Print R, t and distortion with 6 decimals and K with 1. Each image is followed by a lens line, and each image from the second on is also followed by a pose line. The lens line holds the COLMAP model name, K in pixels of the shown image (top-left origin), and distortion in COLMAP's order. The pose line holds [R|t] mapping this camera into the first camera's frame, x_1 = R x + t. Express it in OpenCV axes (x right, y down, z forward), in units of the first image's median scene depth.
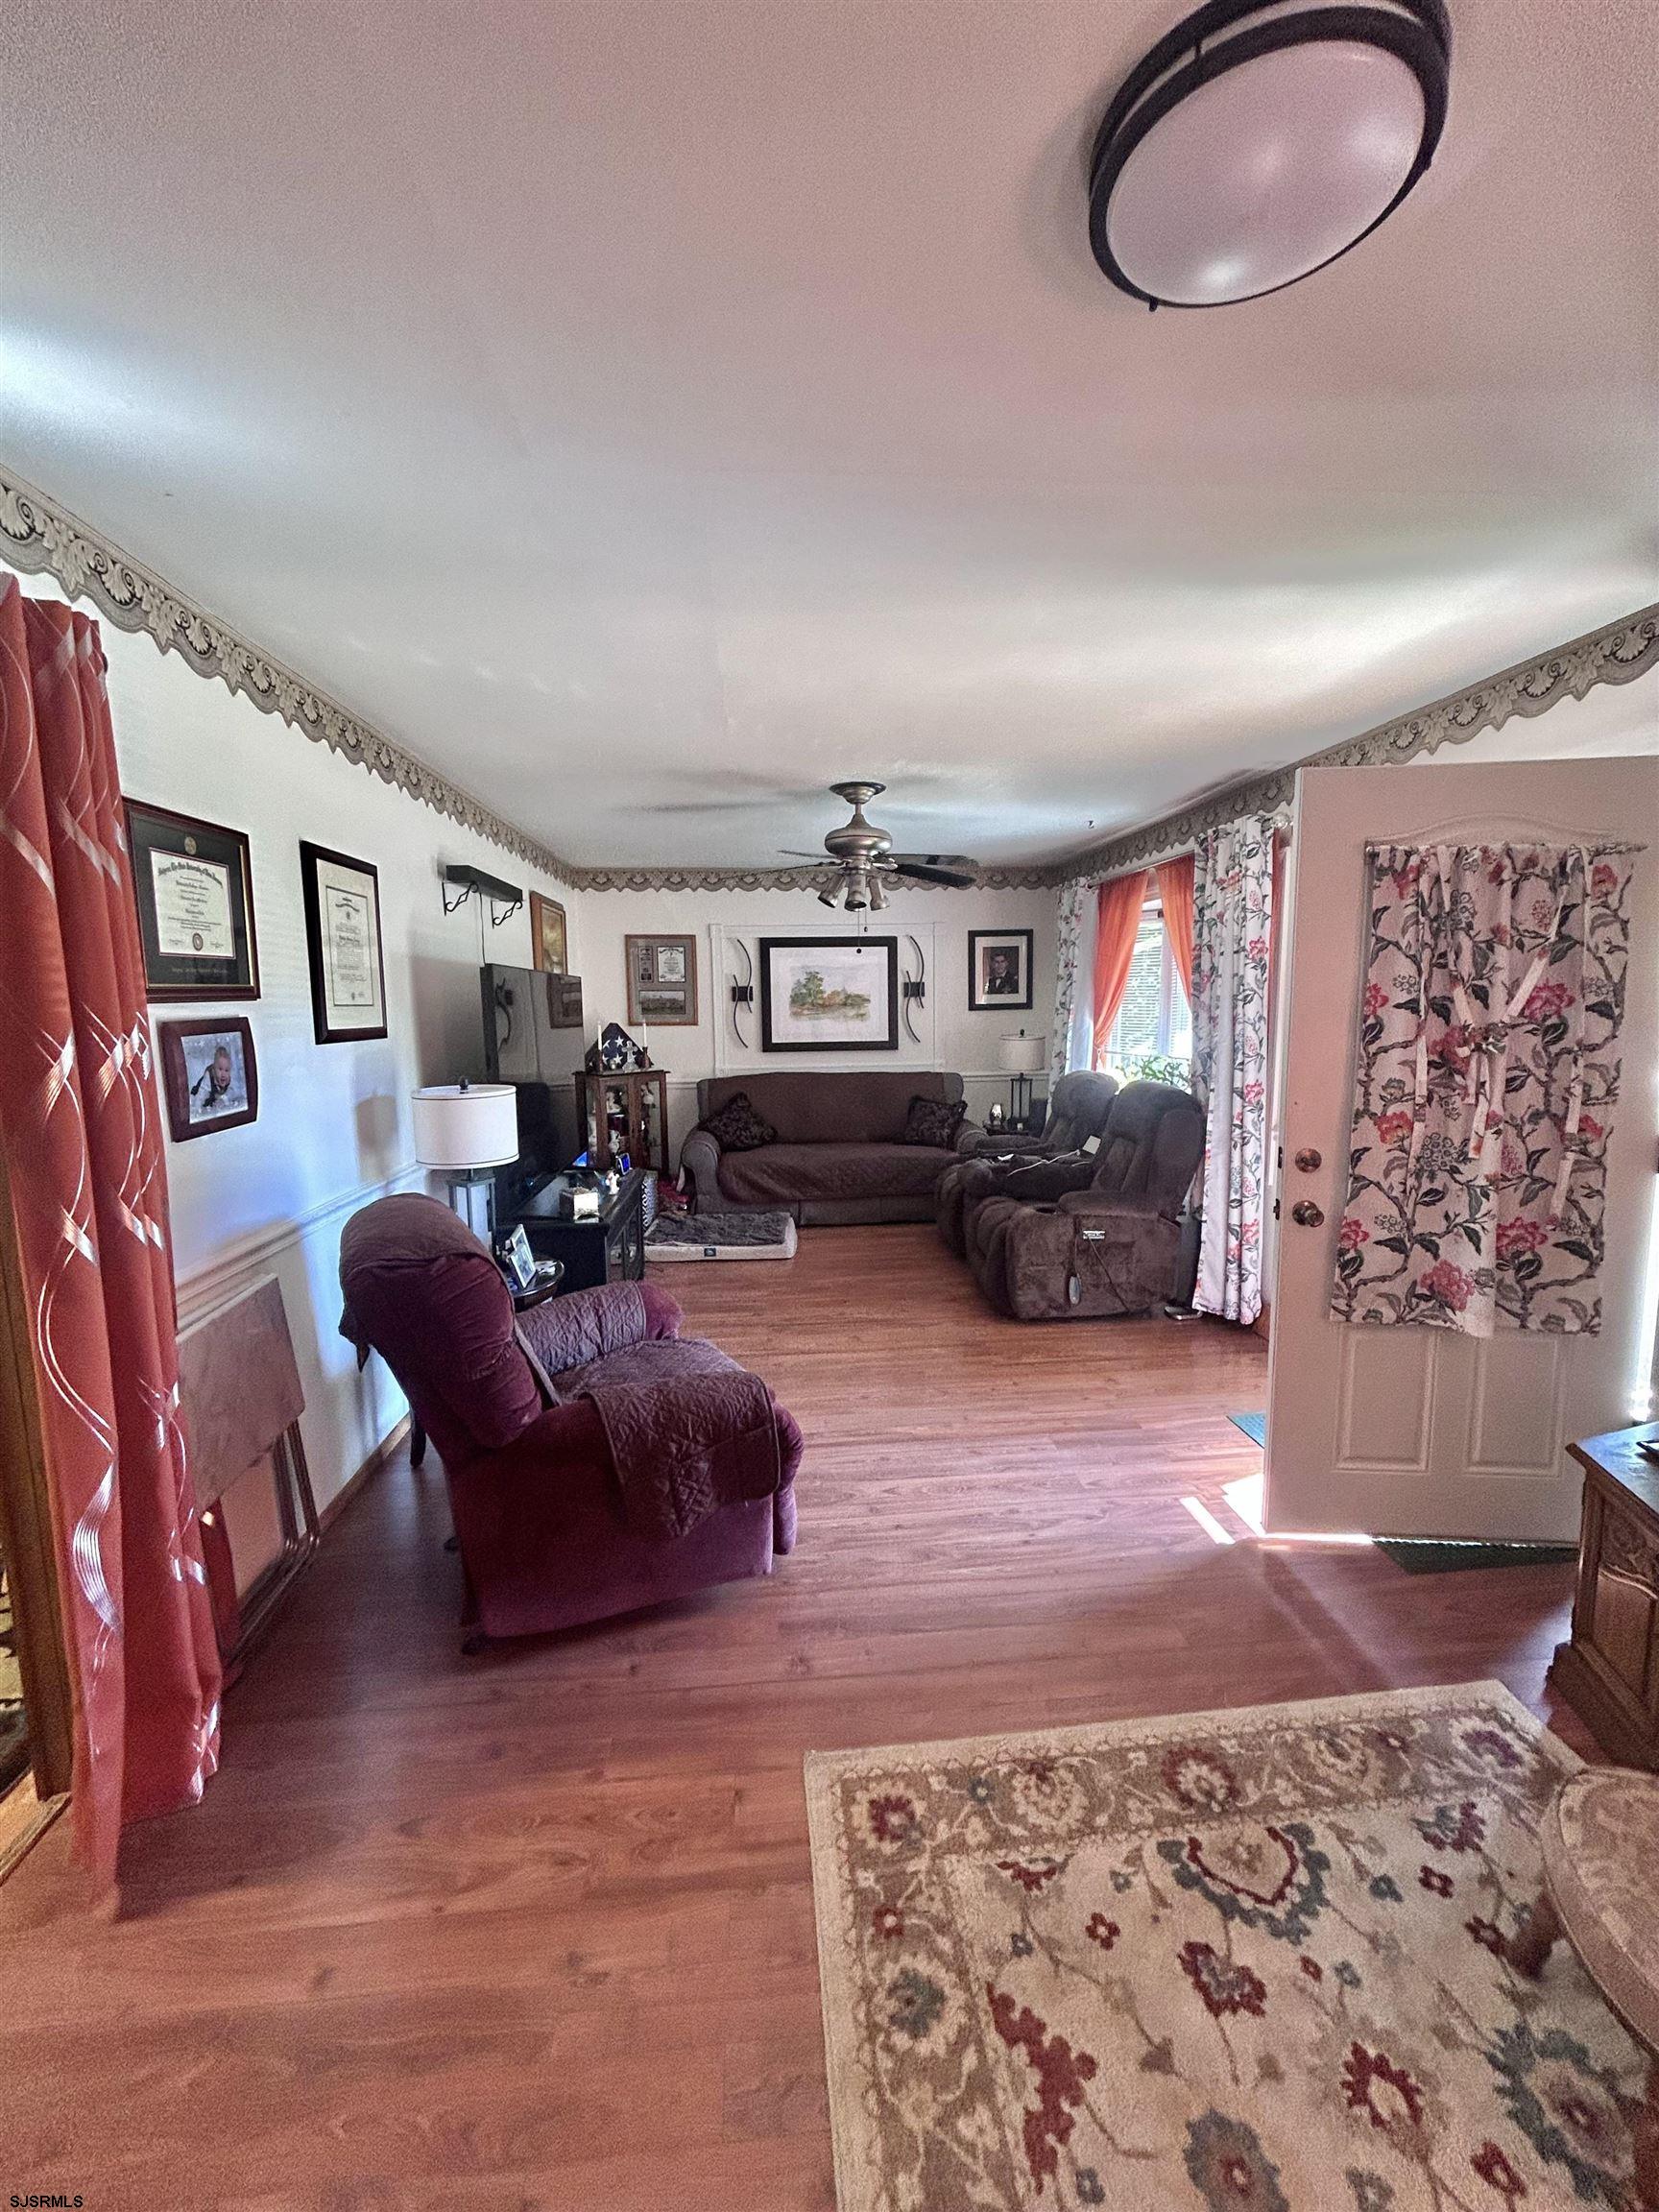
lens RADIAL K [[890.7, 0, 828.6], [0, 890.7, 1103.0], [0, 0, 1]] dist [0.001647, 0.000373]
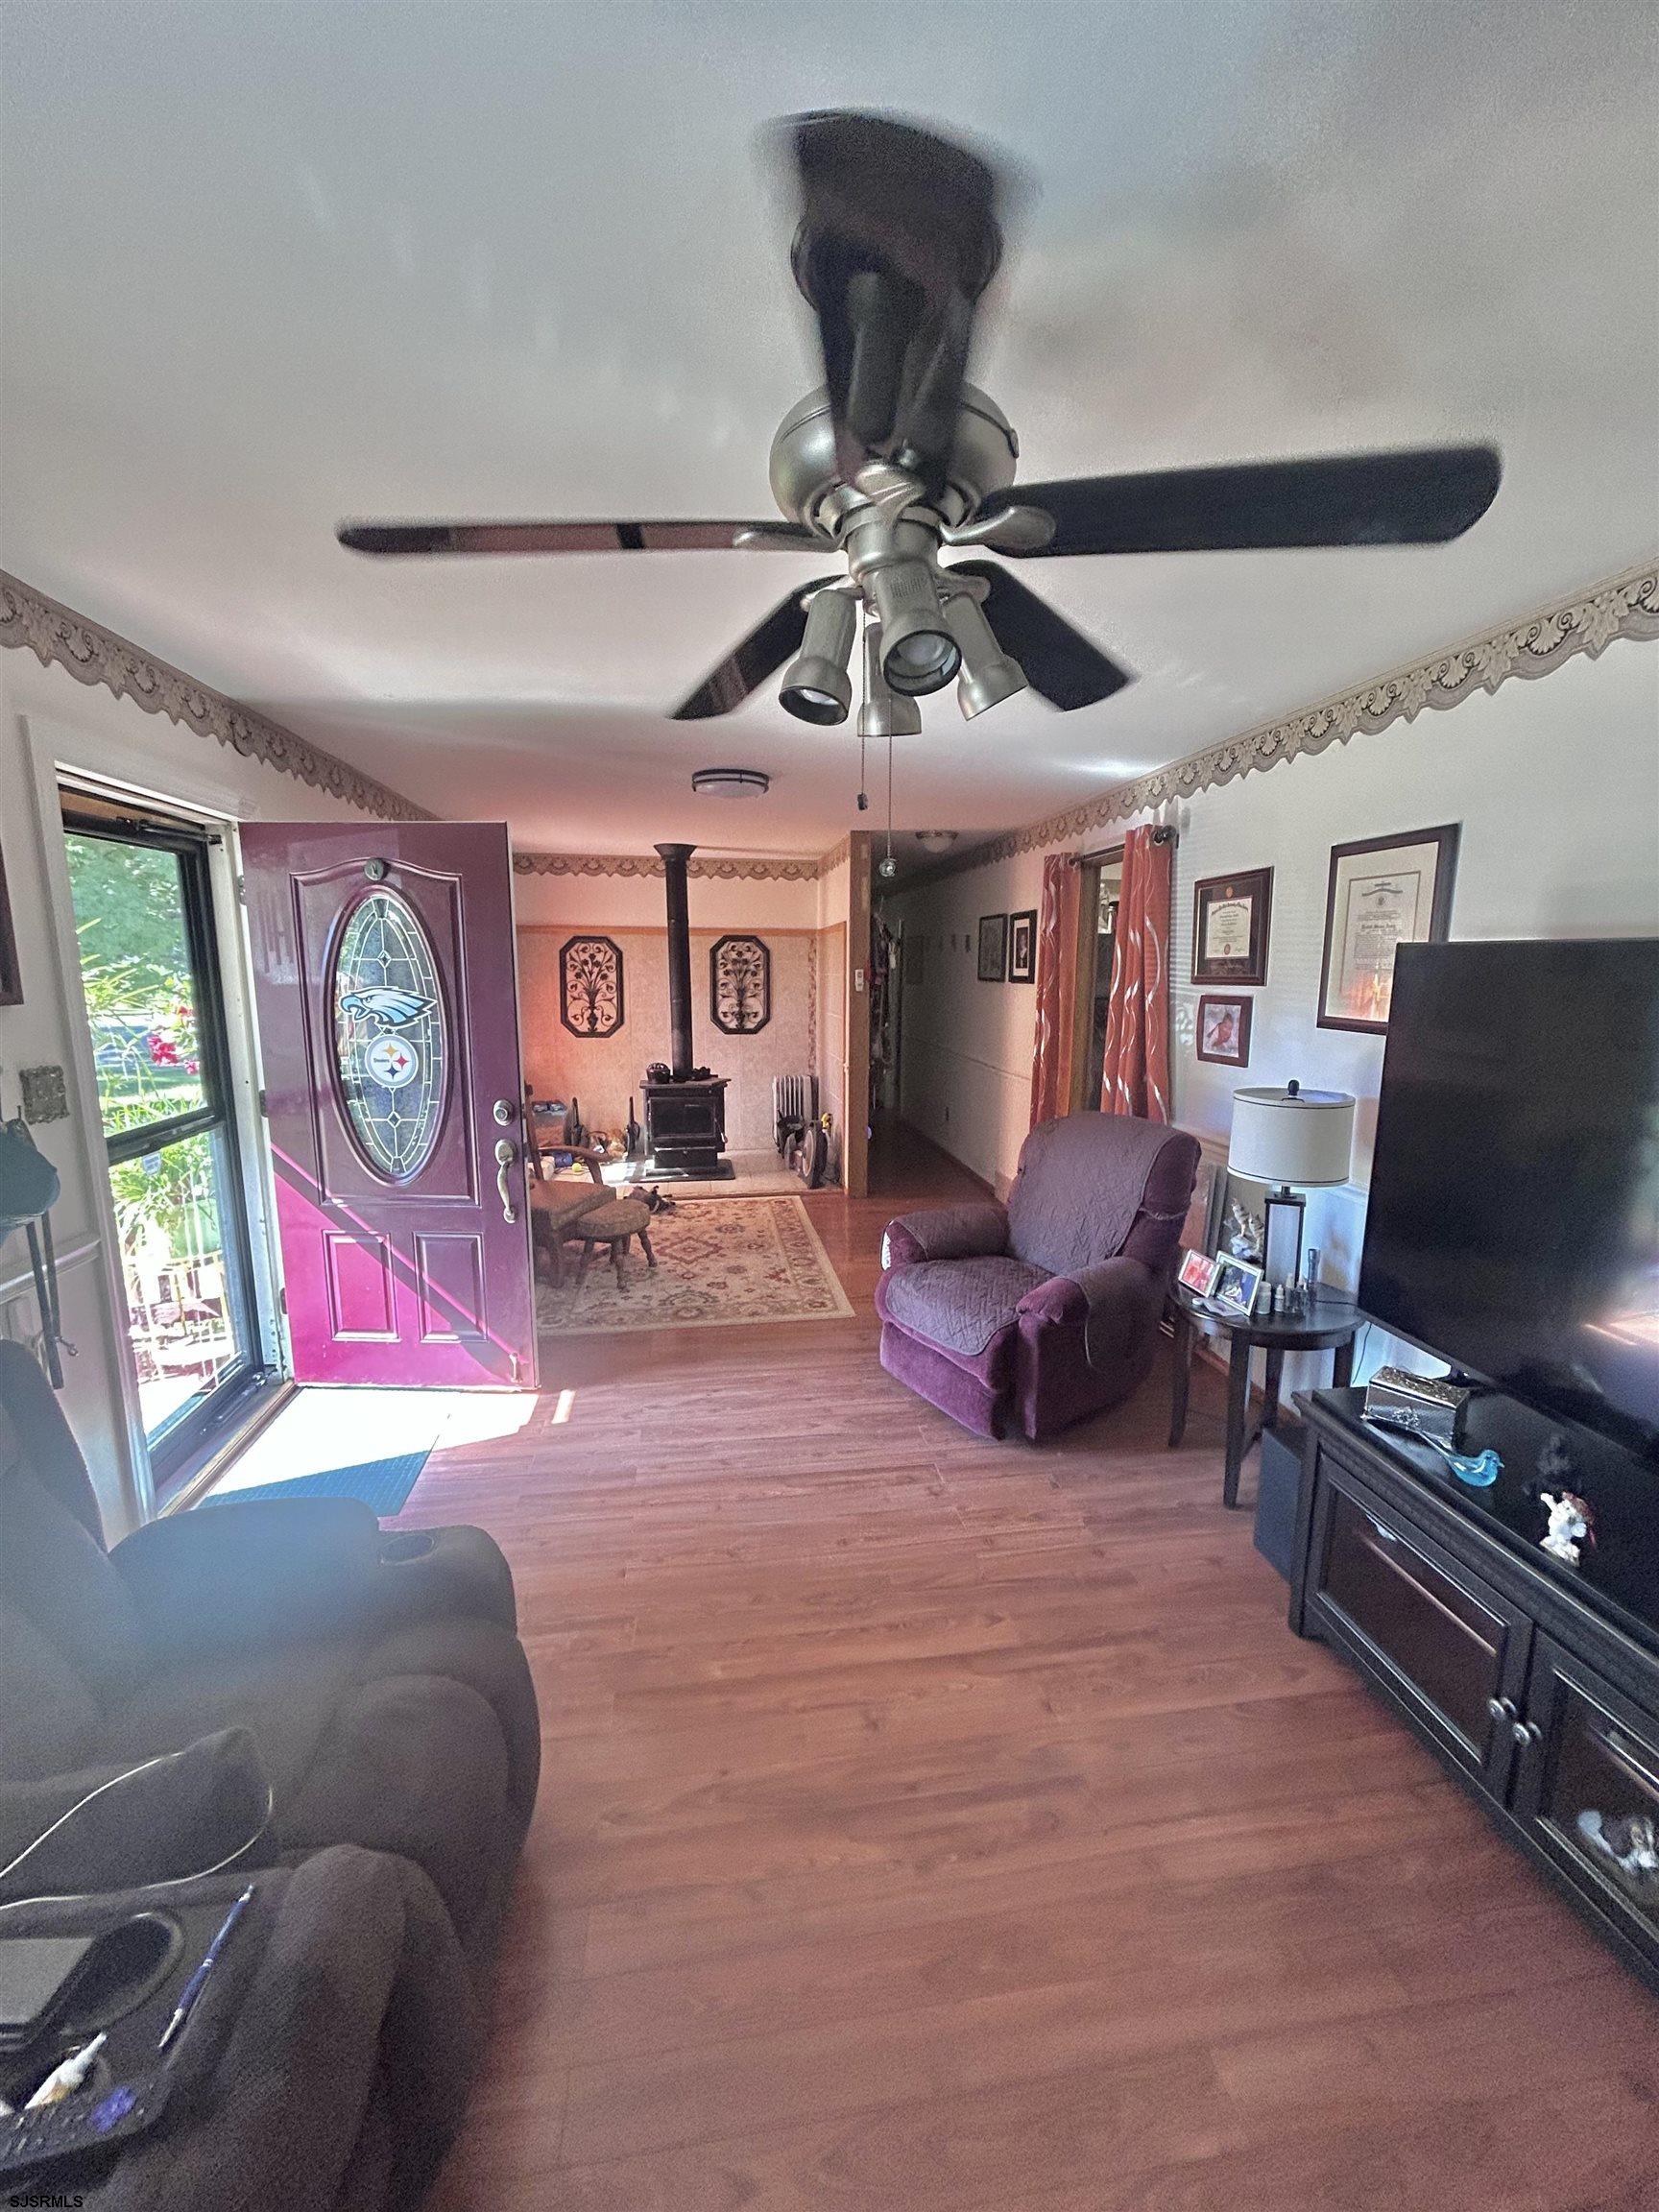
lens RADIAL K [[890.7, 0, 827.4], [0, 890.7, 1111.8], [0, 0, 1]] dist [0.001647, 0.000373]
pose [[-0.997930, 0.018035, -0.061727, 0.154990], [0.000322, 0.961256, 0.275656, -0.354867], [0.064307, 0.275066, -0.959272, 2.685253]]
